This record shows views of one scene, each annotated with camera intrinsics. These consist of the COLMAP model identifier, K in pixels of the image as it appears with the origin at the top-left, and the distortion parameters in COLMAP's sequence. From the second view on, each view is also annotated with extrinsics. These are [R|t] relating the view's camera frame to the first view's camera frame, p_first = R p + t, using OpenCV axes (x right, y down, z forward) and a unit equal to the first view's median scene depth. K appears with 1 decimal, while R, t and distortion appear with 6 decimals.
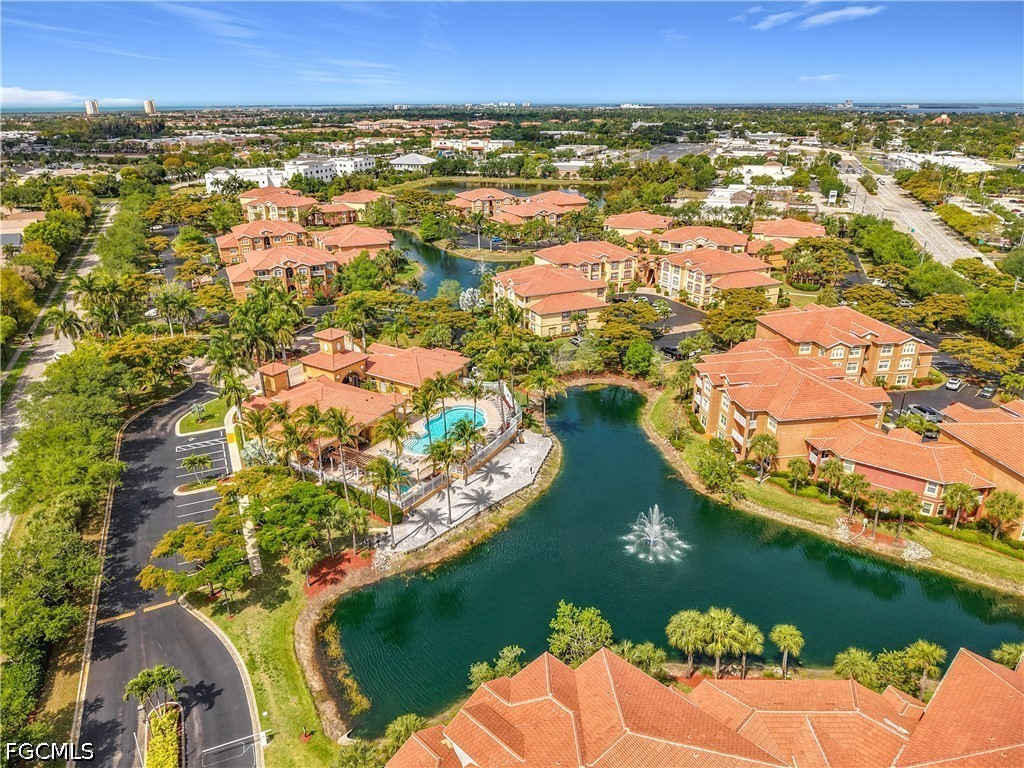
lens RADIAL K [[707.4, 0, 505.9], [0, 707.4, 386.0], [0, 0, 1]] dist [0.059394, -0.099229]
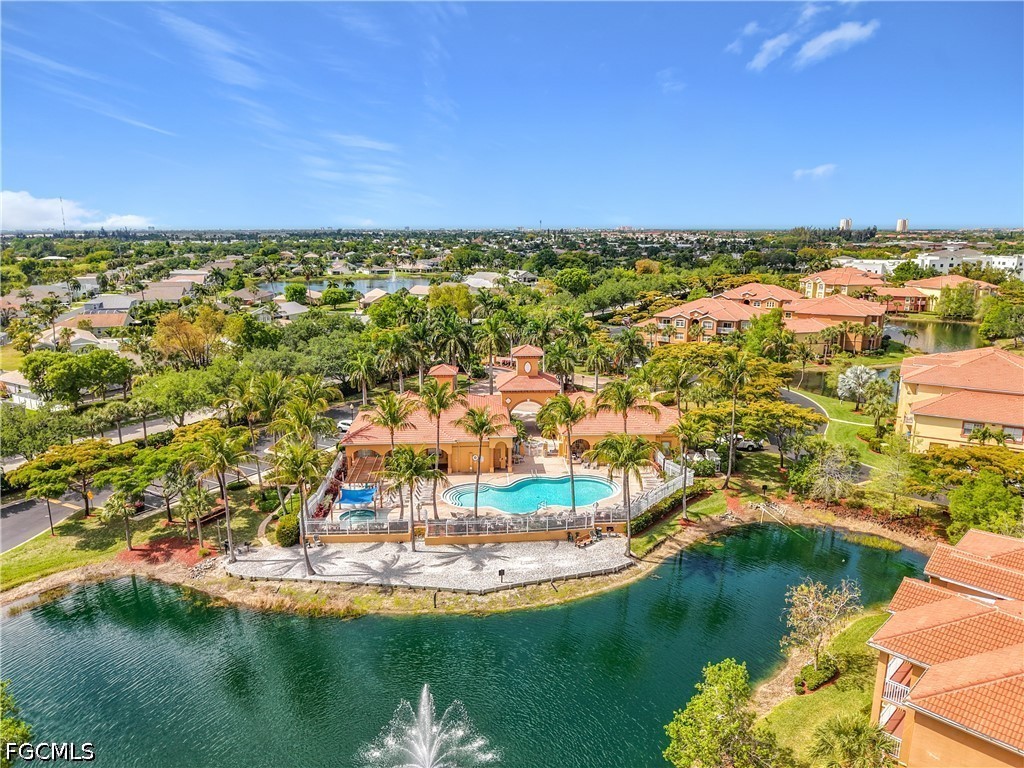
lens RADIAL K [[713.8, 0, 505.3], [0, 713.8, 385.9], [0, 0, 1]] dist [-0.003196, -0.004310]
pose [[0.579012, 0.184669, -0.794130, 0.437976], [-0.306938, 0.951726, -0.002476, -0.028883], [0.755337, 0.245182, 0.607743, 0.542832]]
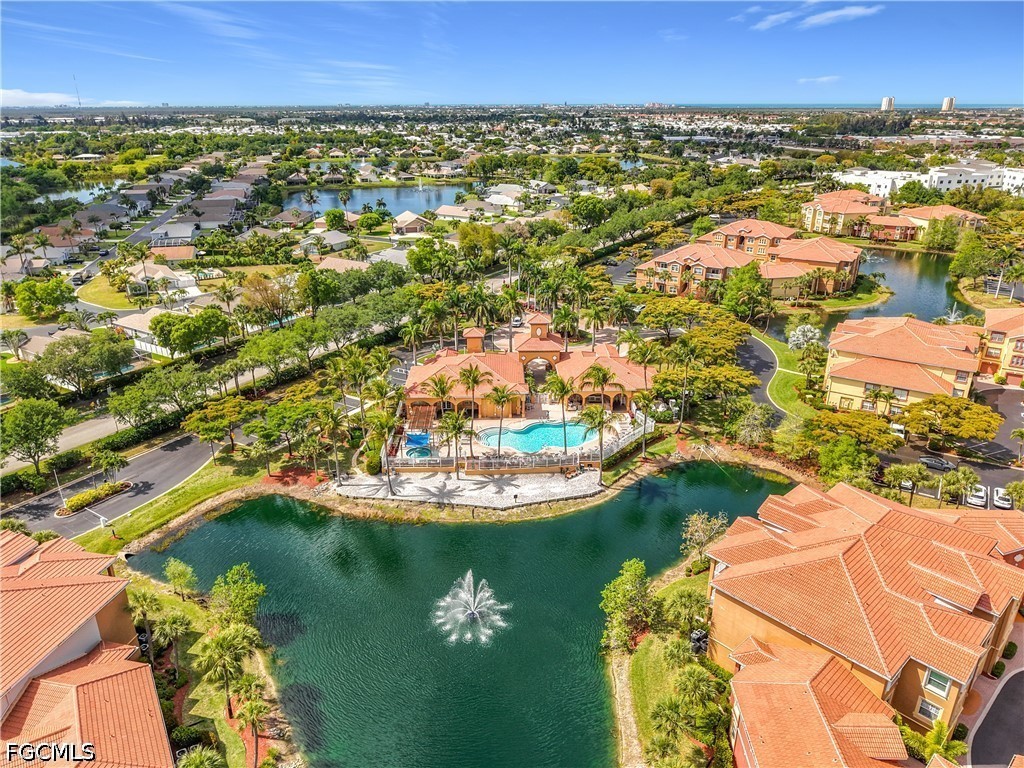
lens RADIAL K [[707.4, 0, 505.9], [0, 707.4, 386.0], [0, 0, 1]] dist [0.059394, -0.099229]
pose [[0.553704, 0.317219, -0.769924, 0.628340], [-0.313488, 0.935984, 0.160187, -0.147149], [0.771451, 0.152665, 0.617702, 0.359416]]
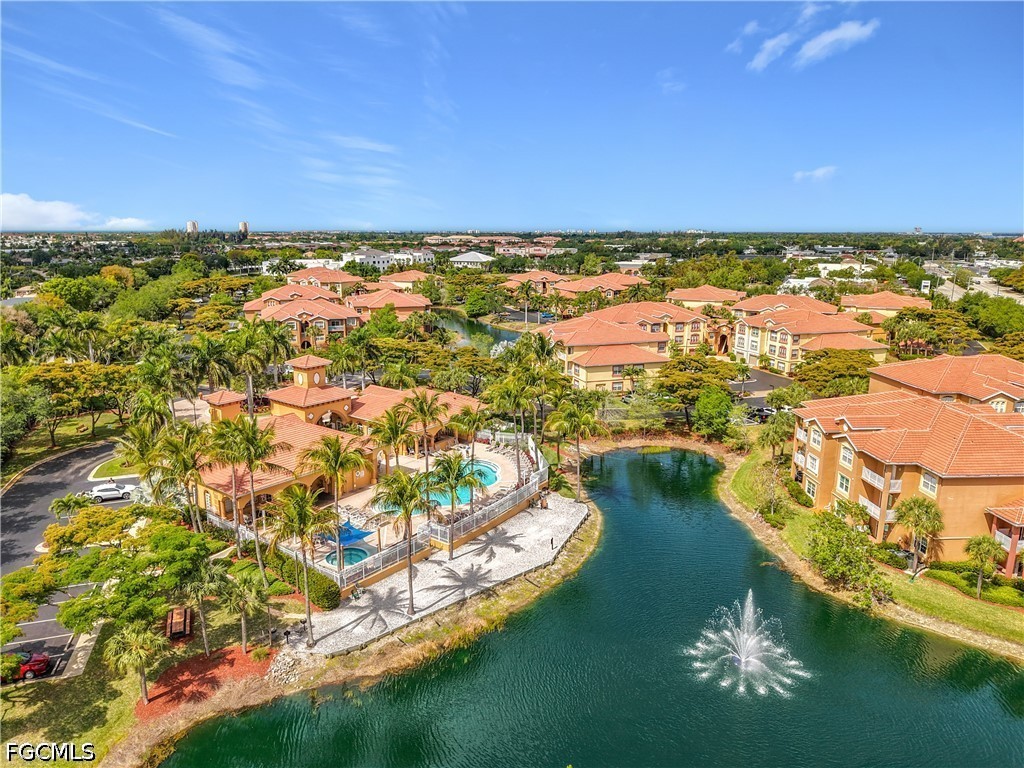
lens RADIAL K [[708.6, 0, 509.7], [0, 708.6, 379.5], [0, 0, 1]] dist [0.009808, -0.003621]
pose [[0.995993, 0.028935, -0.084622, 0.043355], [-0.043137, 0.984301, -0.171147, 0.075283], [0.078341, 0.174111, 0.981605, 0.283936]]
